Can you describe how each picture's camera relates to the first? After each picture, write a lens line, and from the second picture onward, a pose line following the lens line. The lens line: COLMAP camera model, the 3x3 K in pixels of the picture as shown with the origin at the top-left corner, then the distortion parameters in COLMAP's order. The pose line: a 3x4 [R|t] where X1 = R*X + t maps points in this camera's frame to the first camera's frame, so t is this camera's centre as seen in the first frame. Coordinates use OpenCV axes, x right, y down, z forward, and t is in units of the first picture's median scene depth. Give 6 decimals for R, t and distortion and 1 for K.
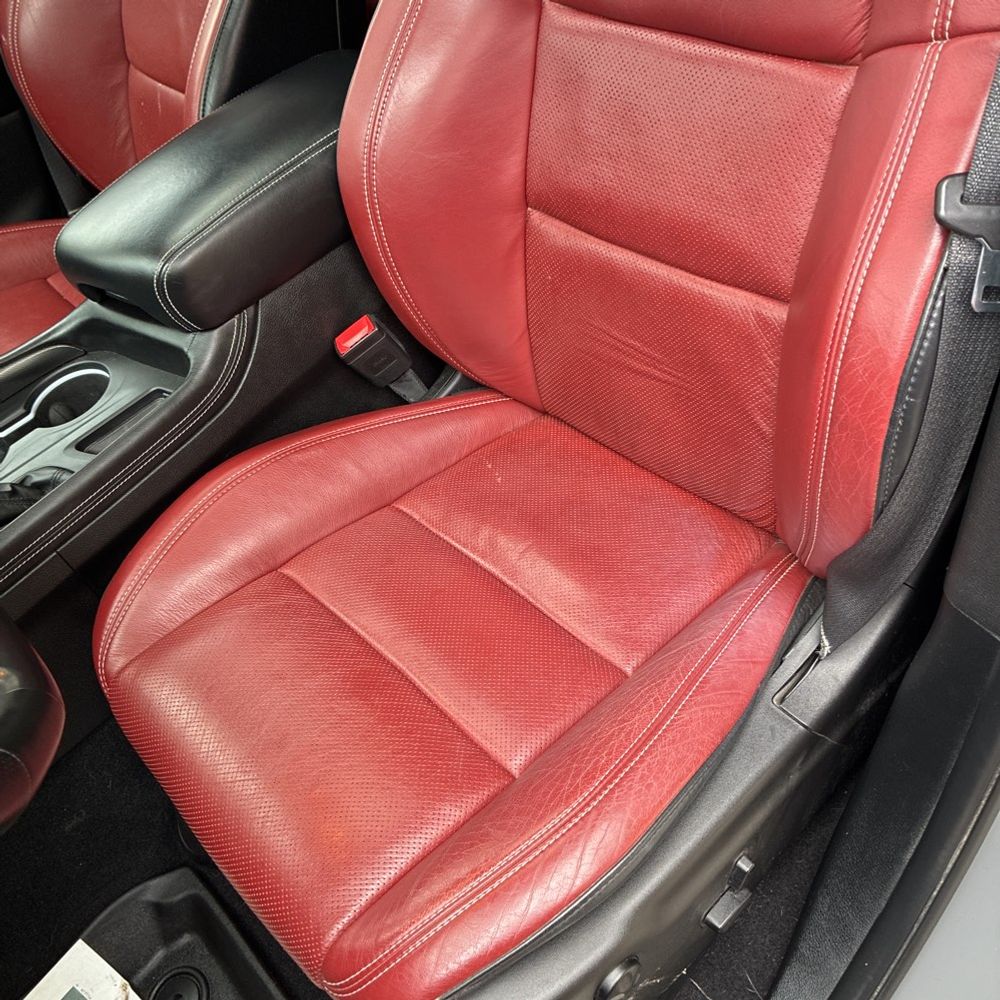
lens RADIAL K [[1012.4, 0, 496.1], [0, 1012.4, 506.8], [0, 0, 1]] dist [0.017086, 0.000000]
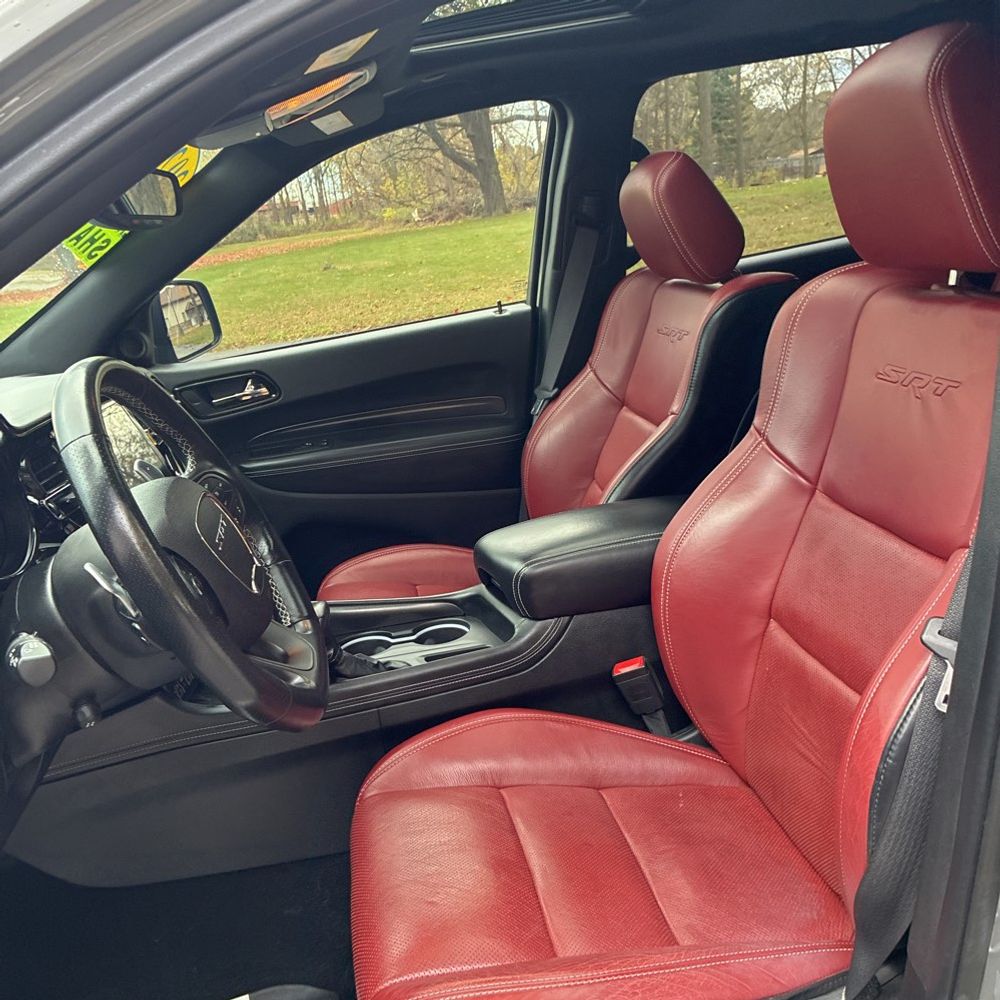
lens RADIAL K [[1012.4, 0, 499.5], [0, 1012.4, 505.1], [0, 0, 1]] dist [0.017086, 0.000000]
pose [[0.835776, 0.279907, -0.472366, 0.324842], [-0.461213, 0.824693, -0.327359, 0.195305], [0.297927, 0.491460, 0.818356, -0.307559]]
